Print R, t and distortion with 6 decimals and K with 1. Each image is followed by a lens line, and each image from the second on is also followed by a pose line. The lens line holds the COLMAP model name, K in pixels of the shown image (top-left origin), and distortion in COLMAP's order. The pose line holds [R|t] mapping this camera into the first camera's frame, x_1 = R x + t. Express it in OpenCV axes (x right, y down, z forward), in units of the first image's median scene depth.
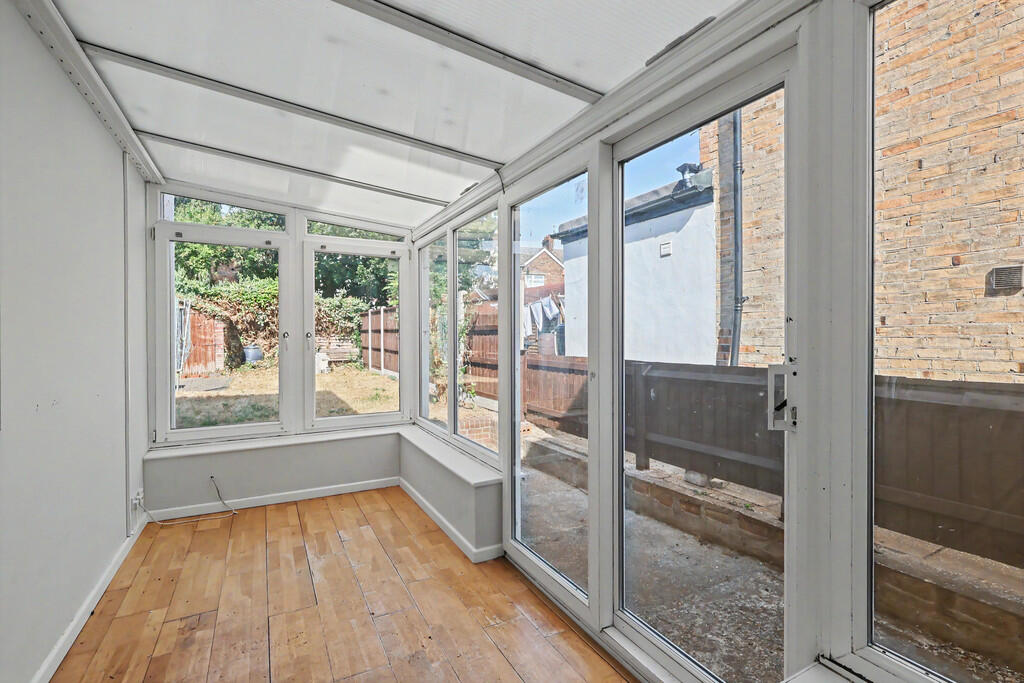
lens RADIAL K [[480.9, 0, 512.7], [0, 480.9, 340.7], [0, 0, 1]] dist [0.001968, 0.000139]
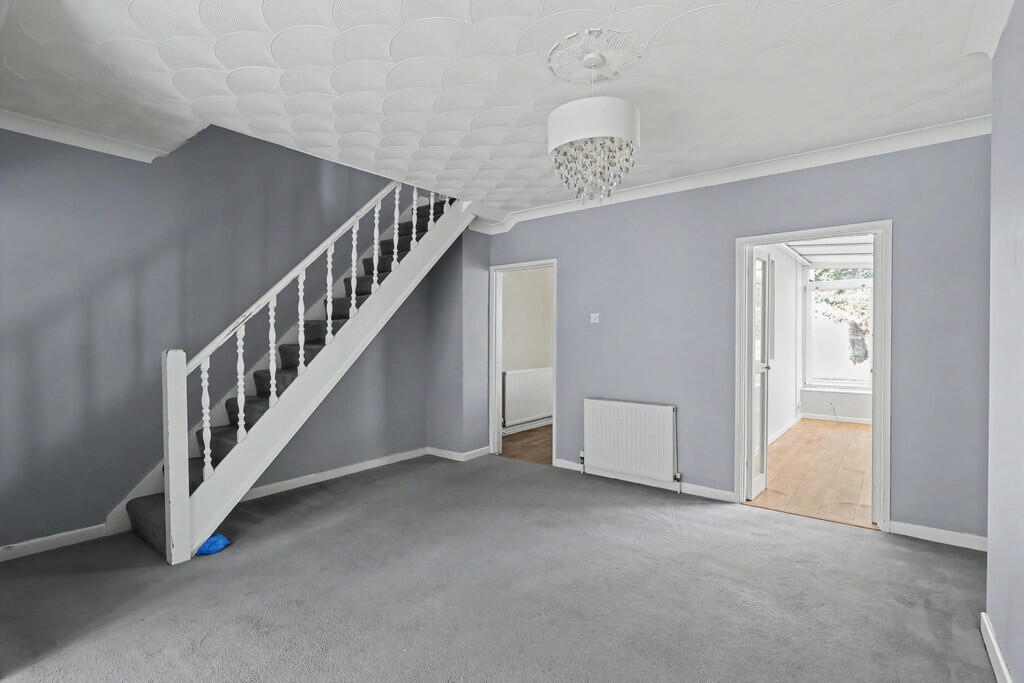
lens RADIAL K [[480.9, 0, 513.1], [0, 480.9, 340.2], [0, 0, 1]] dist [0.001968, 0.000139]
pose [[0.399000, 0.010892, -0.916886, 0.179890], [-0.010397, 0.999919, 0.007354, 0.000883], [0.916892, 0.006599, 0.399081, -0.269020]]
